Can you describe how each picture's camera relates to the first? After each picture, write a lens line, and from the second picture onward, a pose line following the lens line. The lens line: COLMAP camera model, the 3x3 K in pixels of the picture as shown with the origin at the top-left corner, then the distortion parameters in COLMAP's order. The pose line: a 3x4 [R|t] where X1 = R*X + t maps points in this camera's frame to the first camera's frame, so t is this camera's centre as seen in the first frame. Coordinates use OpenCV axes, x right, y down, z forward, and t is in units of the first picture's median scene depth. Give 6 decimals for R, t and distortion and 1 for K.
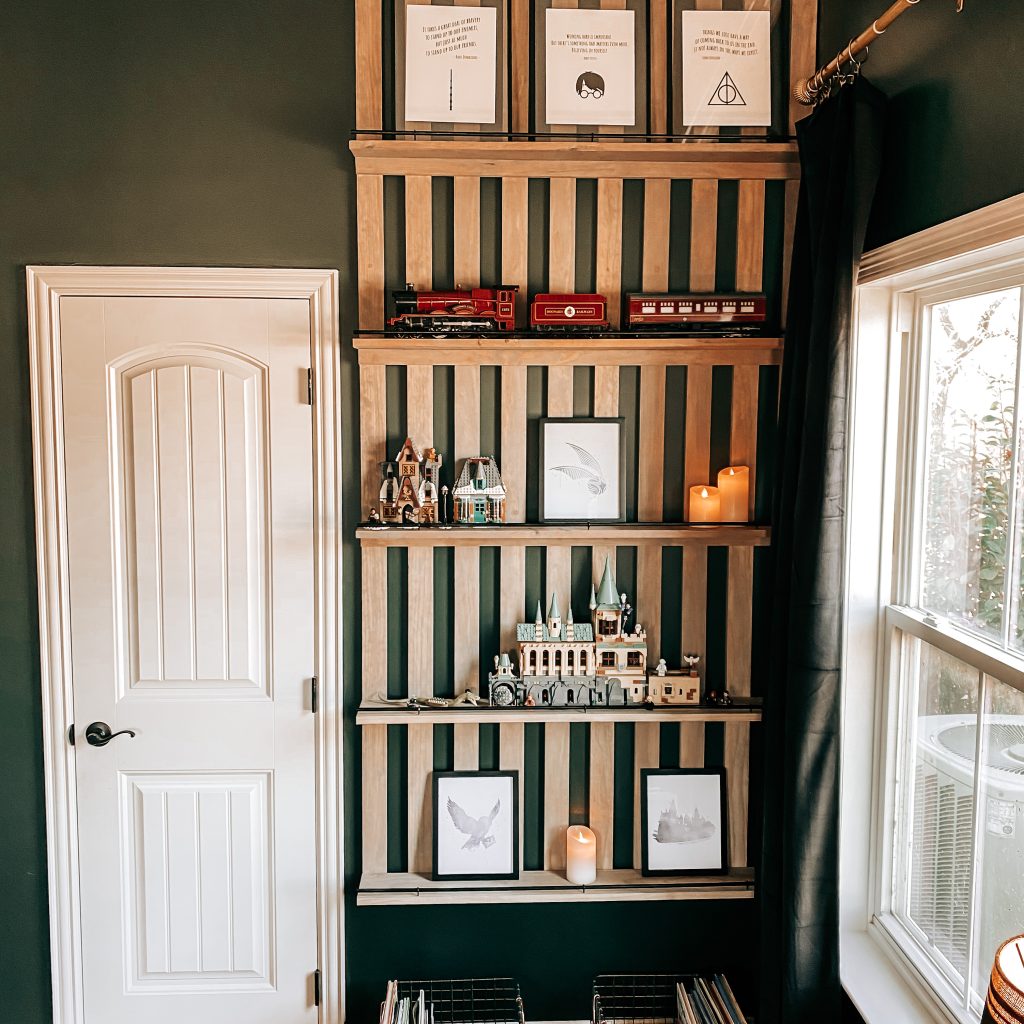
lens RADIAL K [[1100.7, 0, 541.0], [0, 1100.7, 514.0], [0, 0, 1]] dist [0.067134, 0.000000]
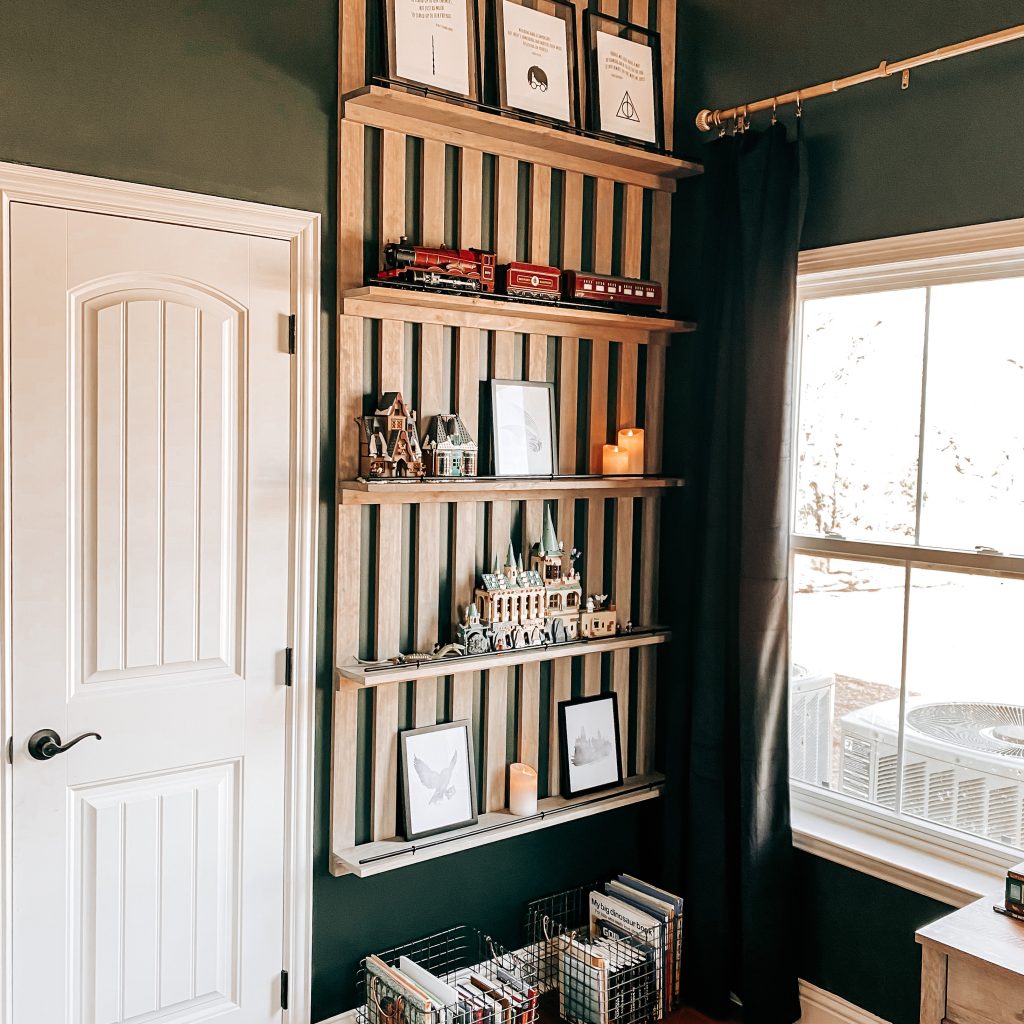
lens RADIAL K [[1100.7, 0, 531.1], [0, 1100.7, 498.9], [0, 0, 1]] dist [0.067134, 0.000000]
pose [[0.803072, -0.022171, 0.595469, -0.605757], [0.043045, 0.998855, -0.020862, 0.052040], [-0.594325, 0.042386, 0.803107, 0.131727]]
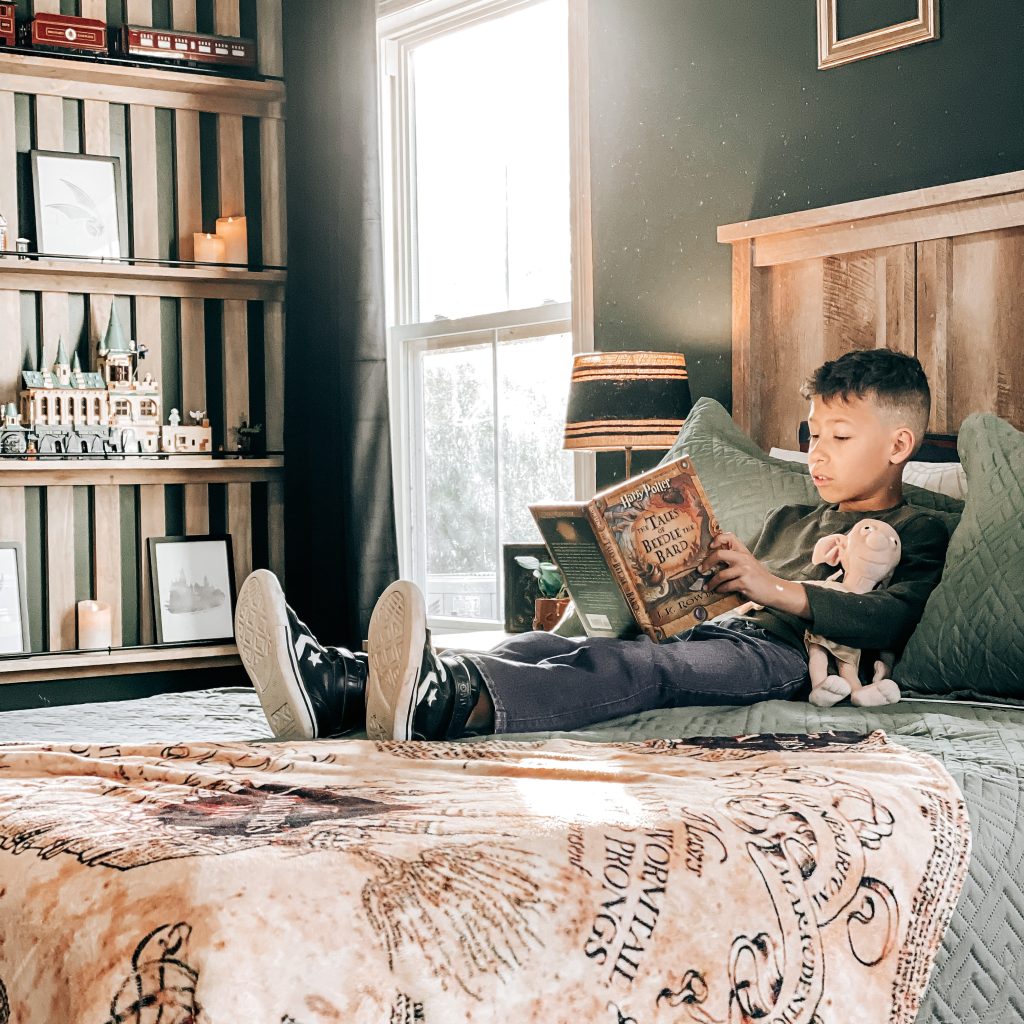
lens RADIAL K [[2056.0, 0, 525.5], [0, 2056.0, 507.9], [0, 0, 1]] dist [0.110641, 0.000000]
pose [[0.837452, -0.029445, 0.545717, -0.614700], [0.080283, 0.994343, -0.069549, 0.366823], [-0.540582, 0.102056, 0.835078, -0.649473]]
